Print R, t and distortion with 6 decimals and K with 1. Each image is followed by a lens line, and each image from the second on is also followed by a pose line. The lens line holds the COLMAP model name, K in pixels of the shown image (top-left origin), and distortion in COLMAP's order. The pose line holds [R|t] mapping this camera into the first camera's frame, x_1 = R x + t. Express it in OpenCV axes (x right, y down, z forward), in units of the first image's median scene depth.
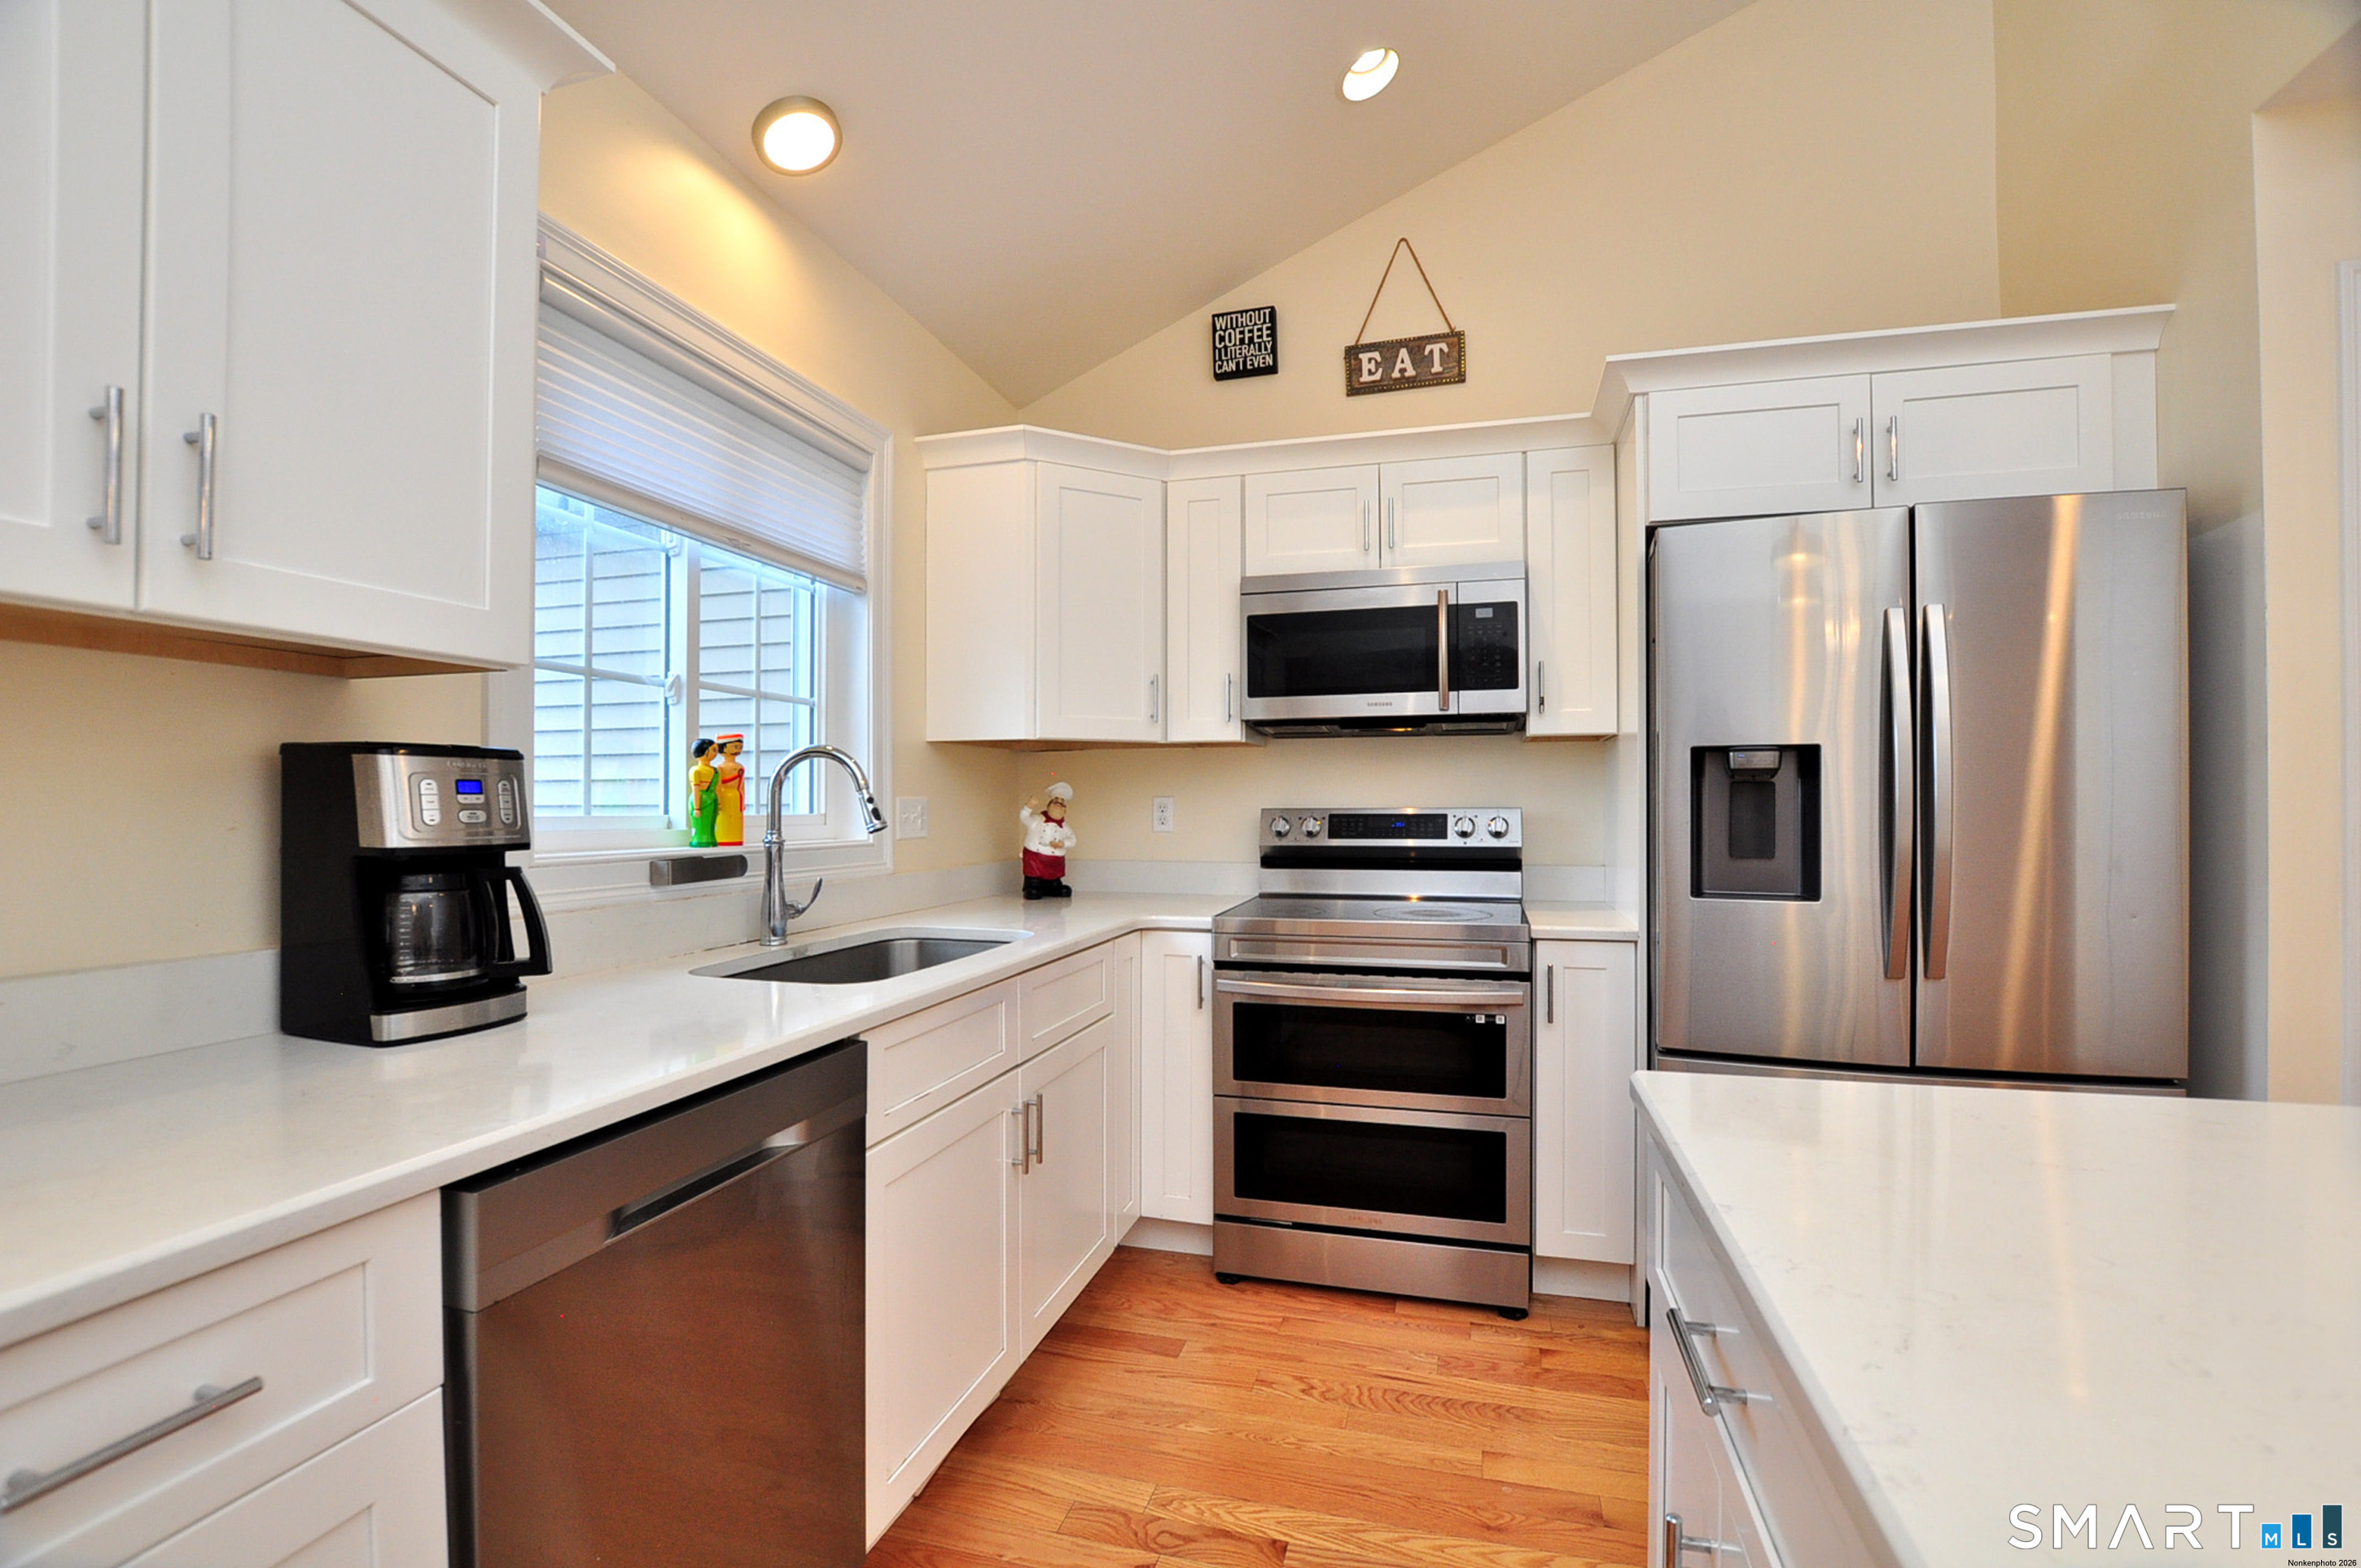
lens RADIAL K [[1034.7, 0, 1187.3], [0, 1034.7, 797.3], [0, 0, 1]] dist [-0.029573, 0.001162]
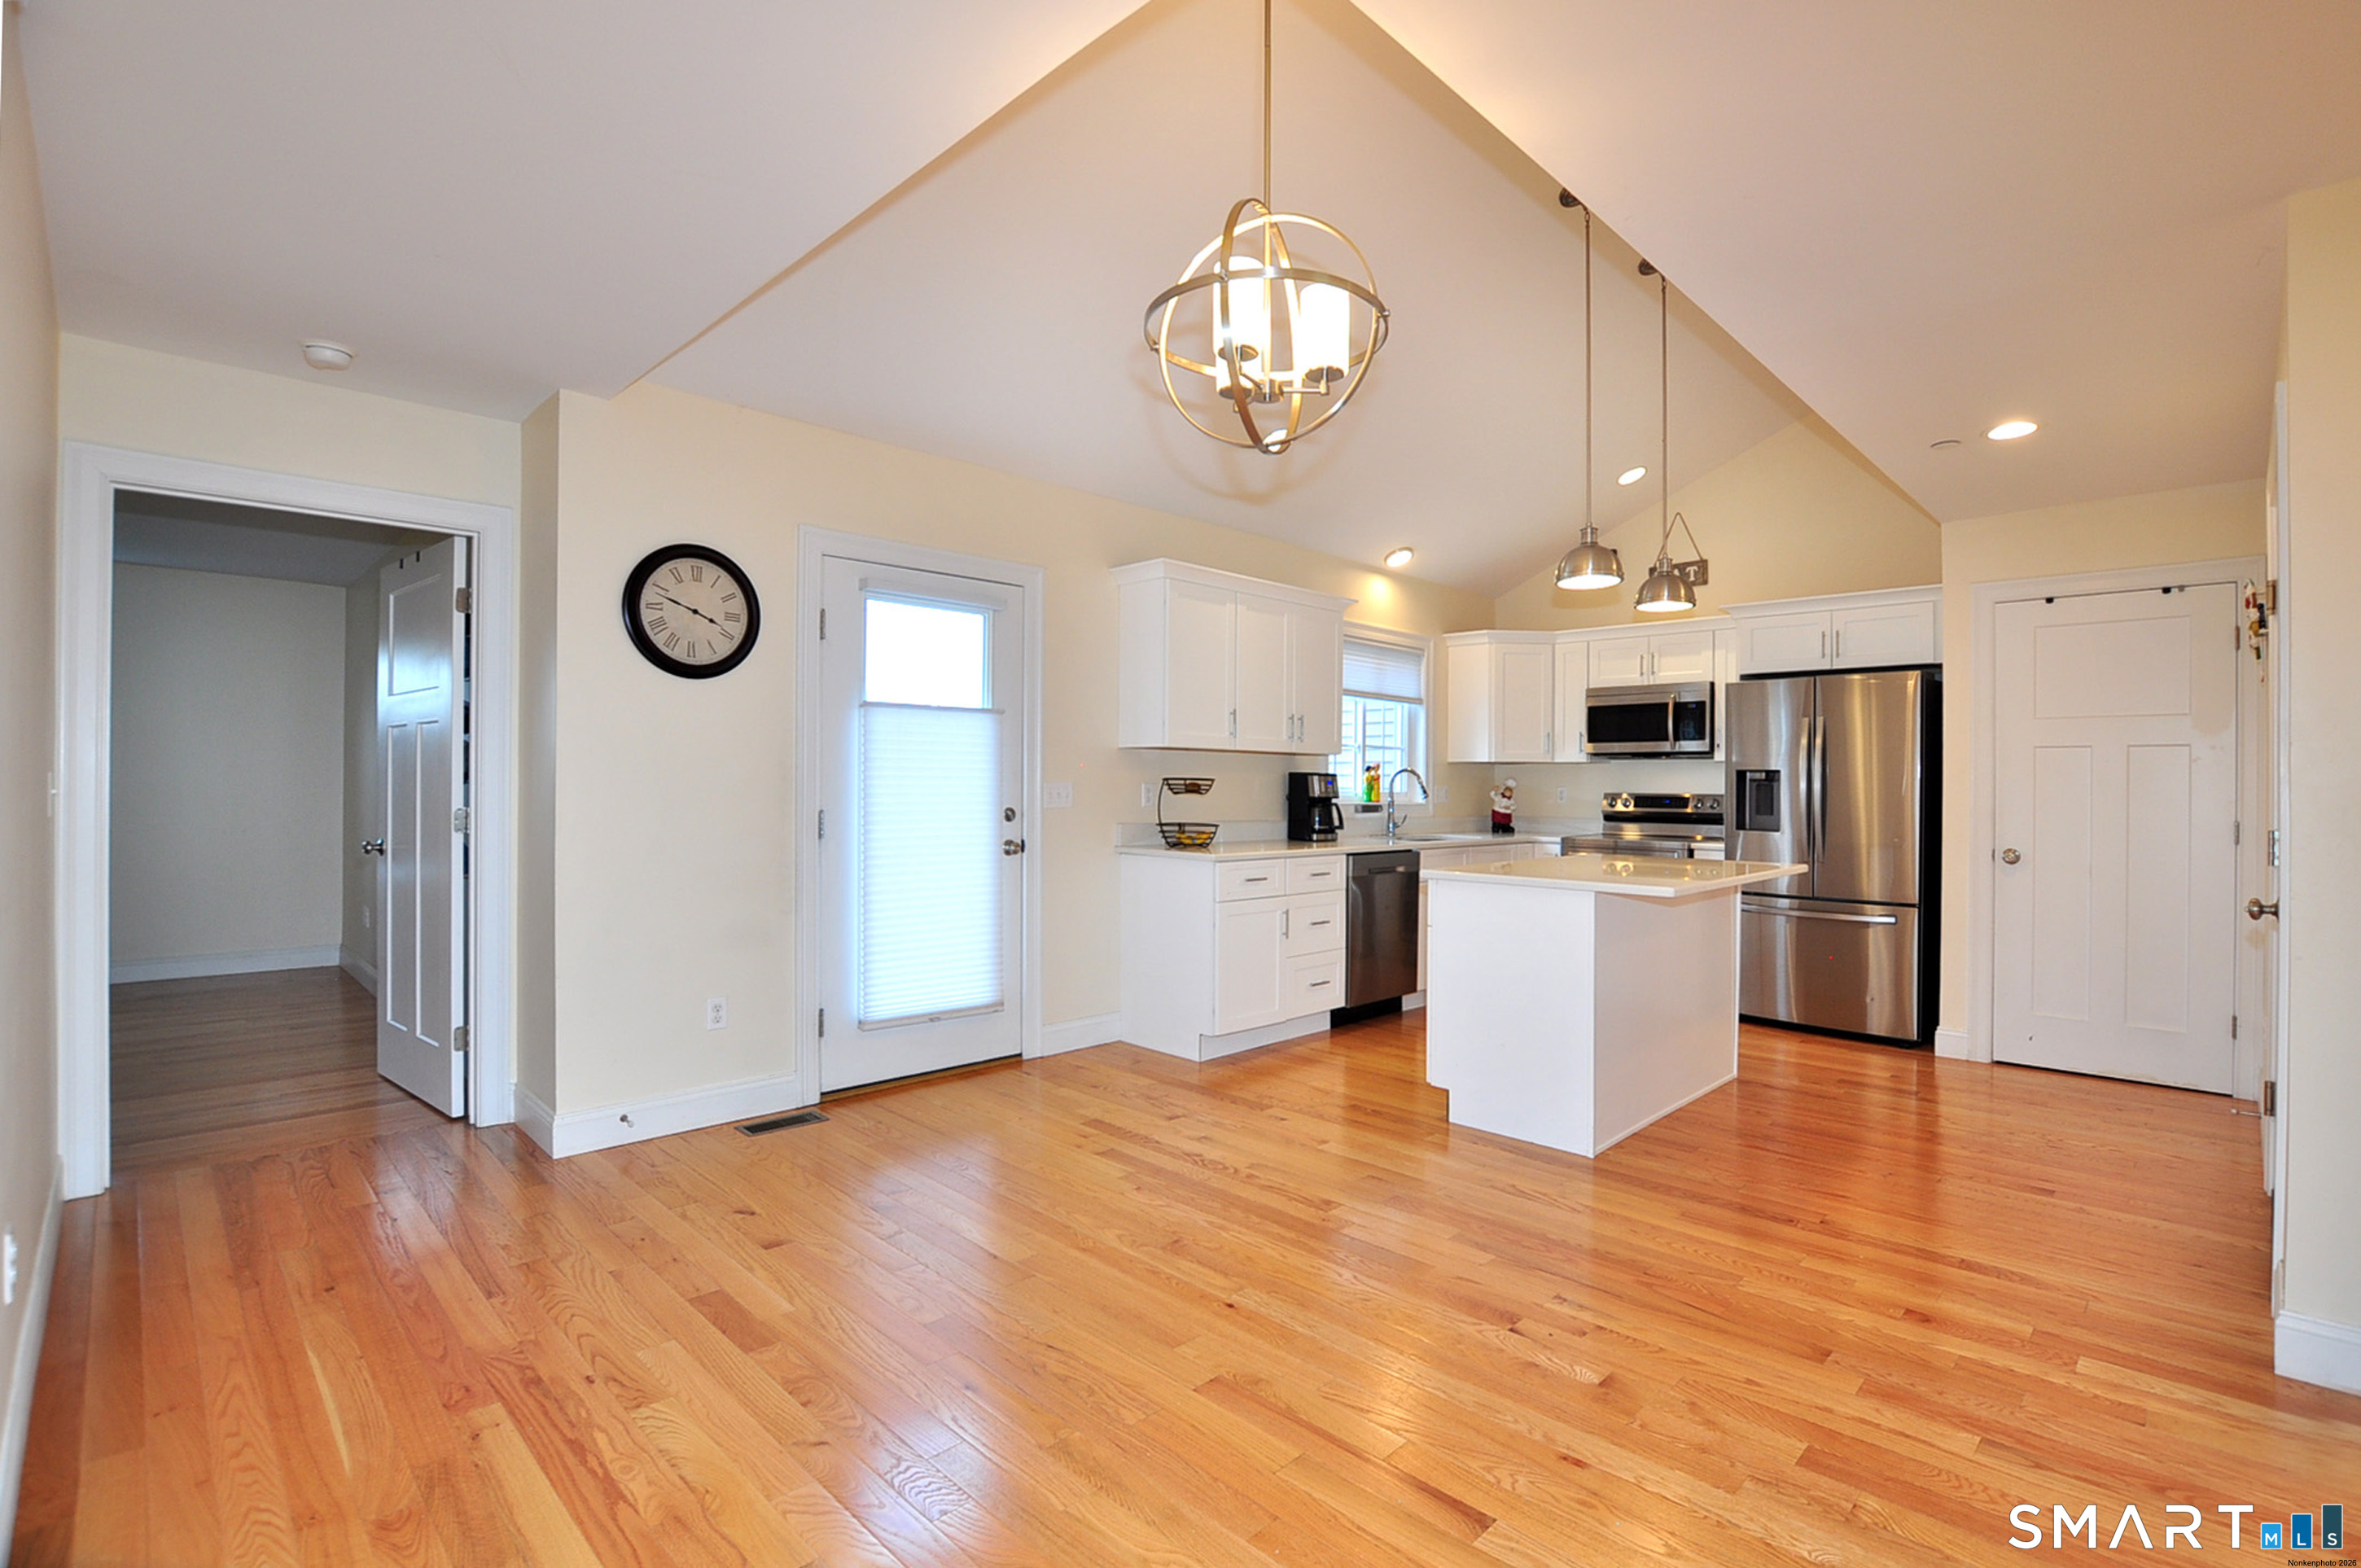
lens RADIAL K [[1083.4, 0, 1226.9], [0, 1083.4, 784.5], [0, 0, 1]] dist [-0.026300, 0.000507]
pose [[0.882120, 0.010656, -0.470905, 0.507735], [-0.010077, 0.999942, 0.003751, -0.008131], [0.470917, 0.001436, 0.882176, -1.540705]]
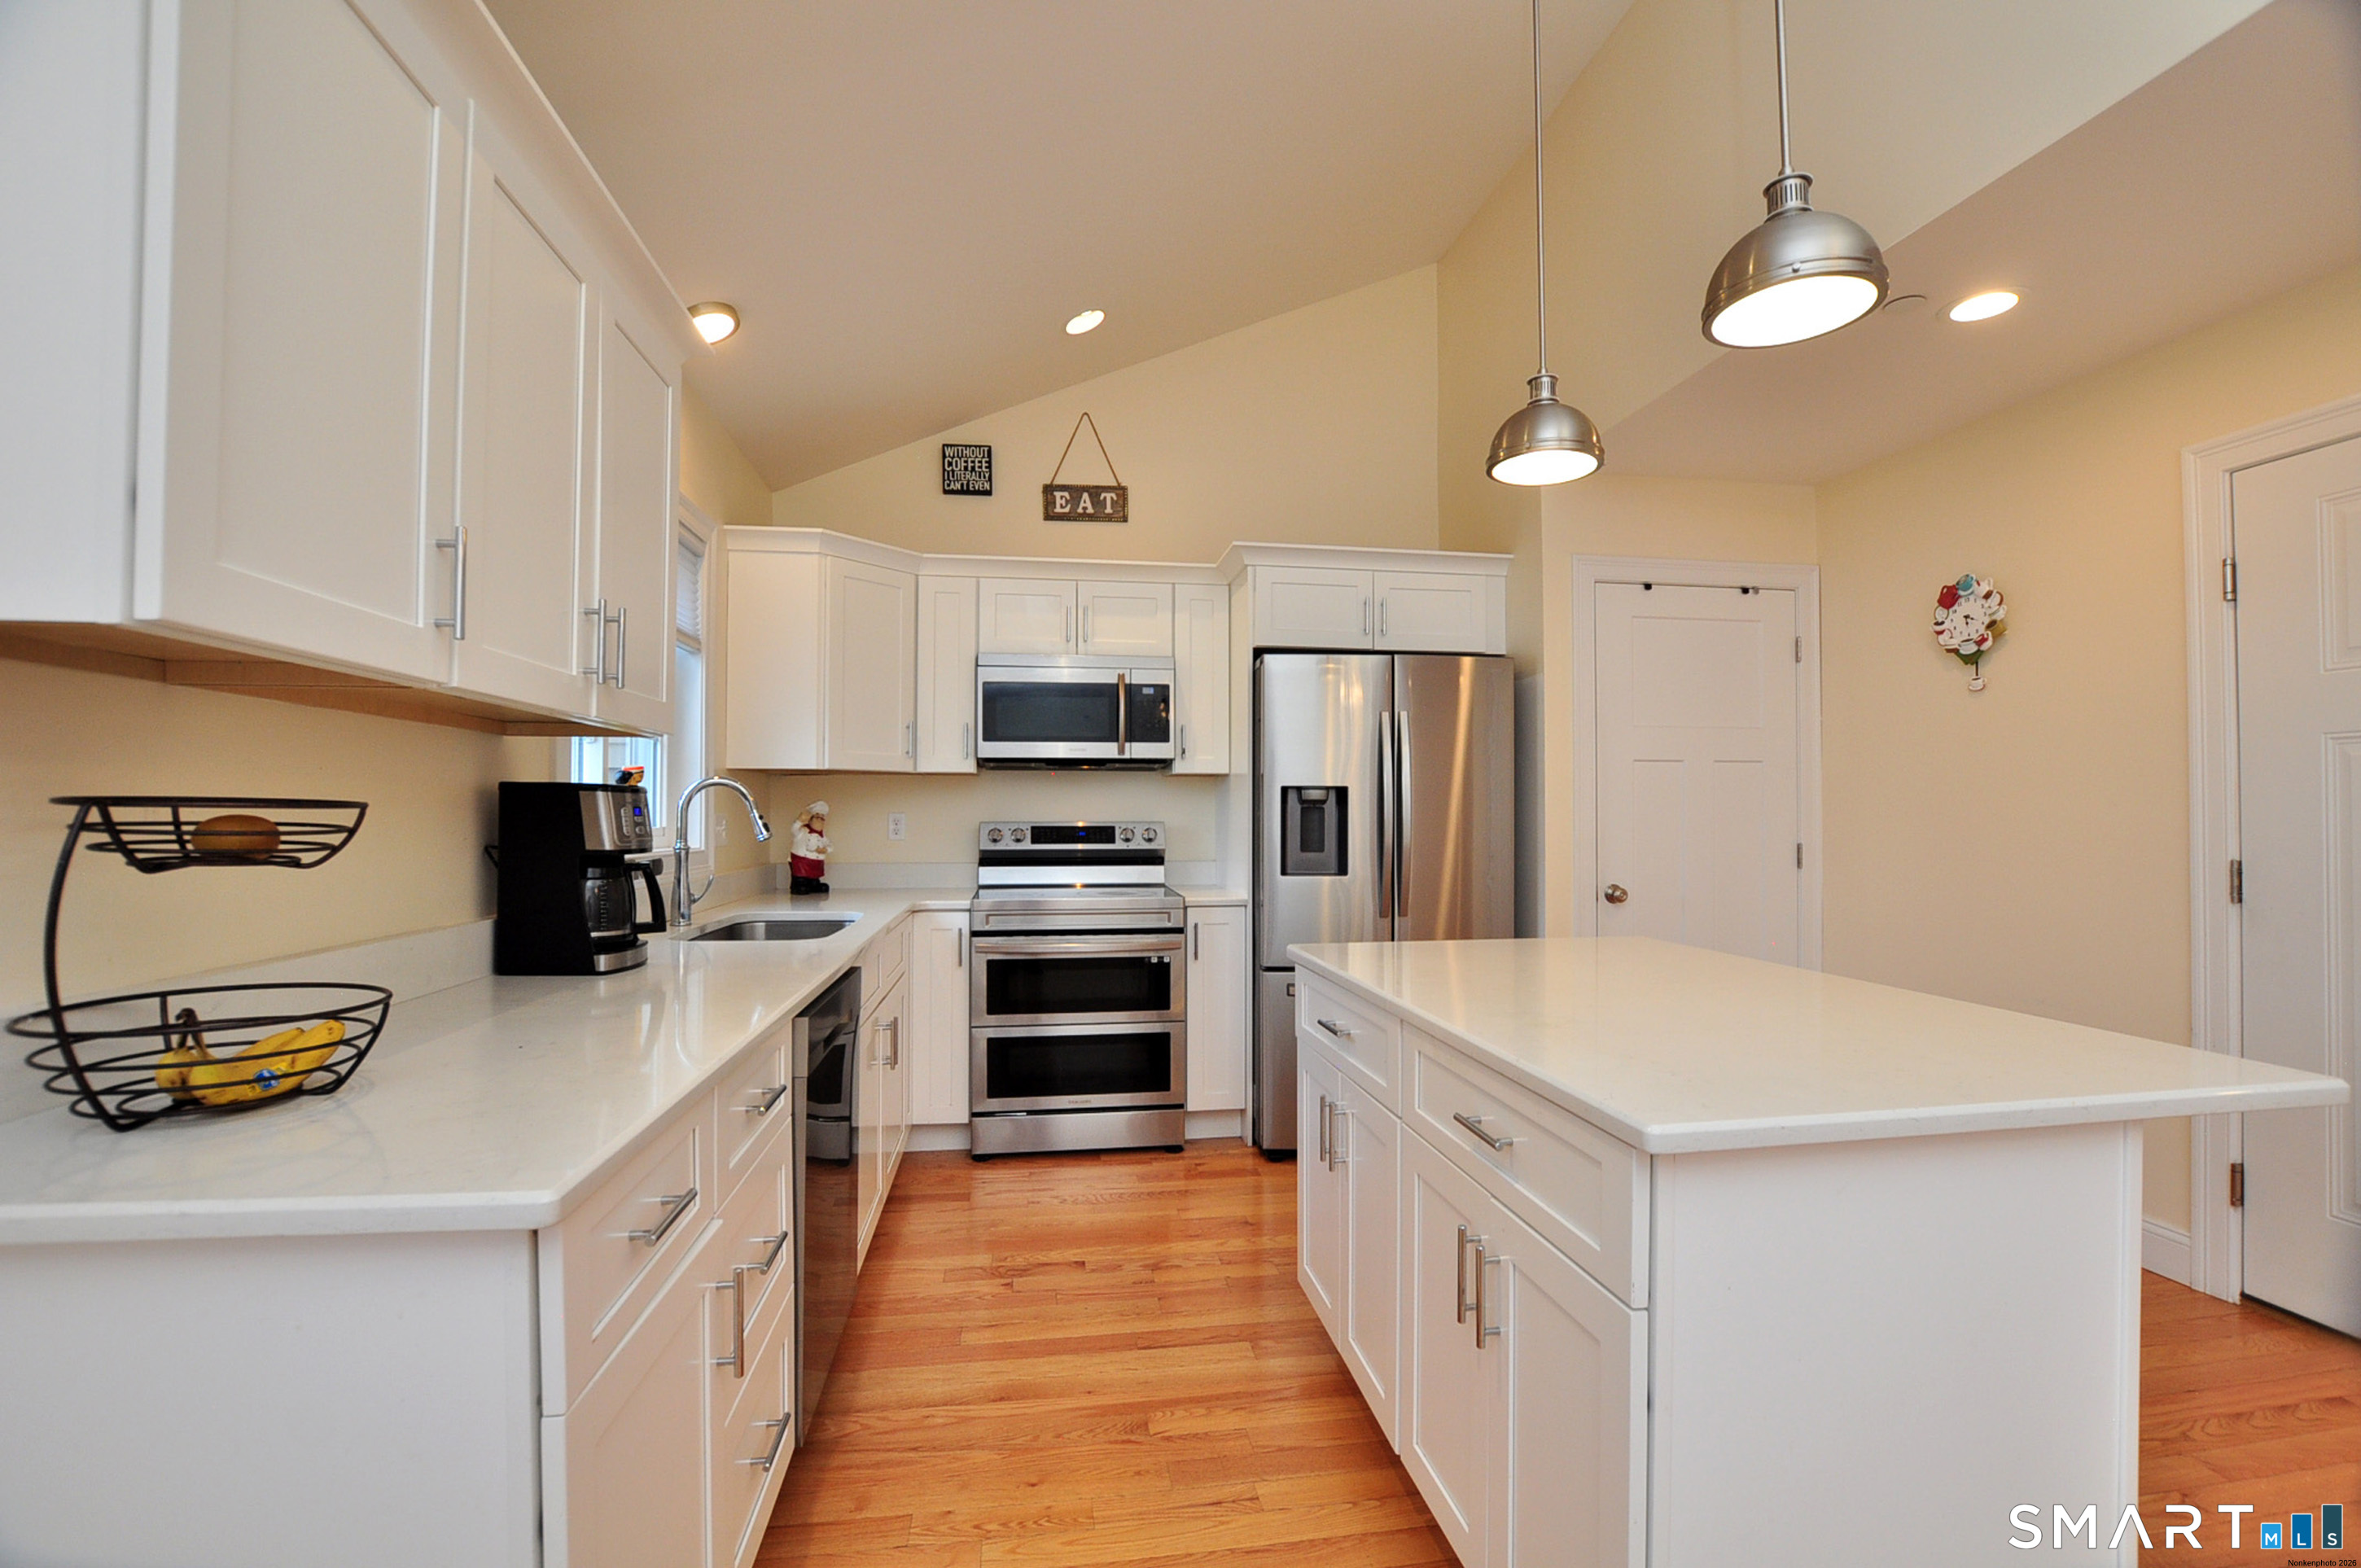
lens RADIAL K [[1034.7, 0, 1187.3], [0, 1034.7, 797.3], [0, 0, 1]] dist [-0.029573, 0.001162]
pose [[0.909310, 0.008940, 0.416024, -0.284104], [-0.004613, 0.999924, -0.011404, -0.008485], [-0.416094, 0.008450, 0.909282, -0.383966]]
